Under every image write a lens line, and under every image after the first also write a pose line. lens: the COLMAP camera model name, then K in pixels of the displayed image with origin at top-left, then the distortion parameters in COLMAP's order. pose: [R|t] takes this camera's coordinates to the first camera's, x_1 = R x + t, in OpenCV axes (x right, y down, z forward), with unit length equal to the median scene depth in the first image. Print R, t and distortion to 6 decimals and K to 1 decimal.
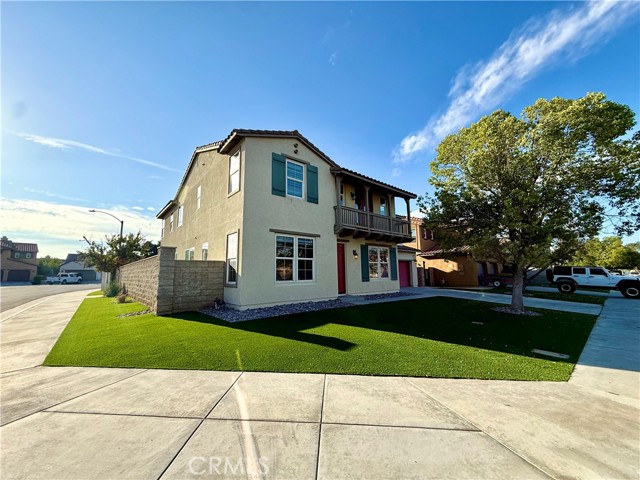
lens RADIAL K [[254.7, 0, 319.8], [0, 254.7, 237.7], [0, 0, 1]] dist [-0.003811, 0.001051]
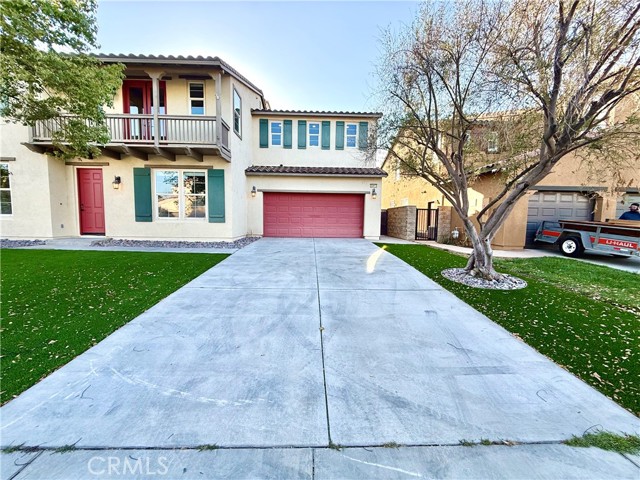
lens RADIAL K [[254.7, 0, 322.9], [0, 254.7, 239.9], [0, 0, 1]] dist [-0.003811, 0.001051]
pose [[0.773850, 0.073542, -0.629085, 1.022326], [0.064349, 0.978968, 0.193601, 0.119670], [0.630091, -0.190299, 0.752842, 0.787445]]
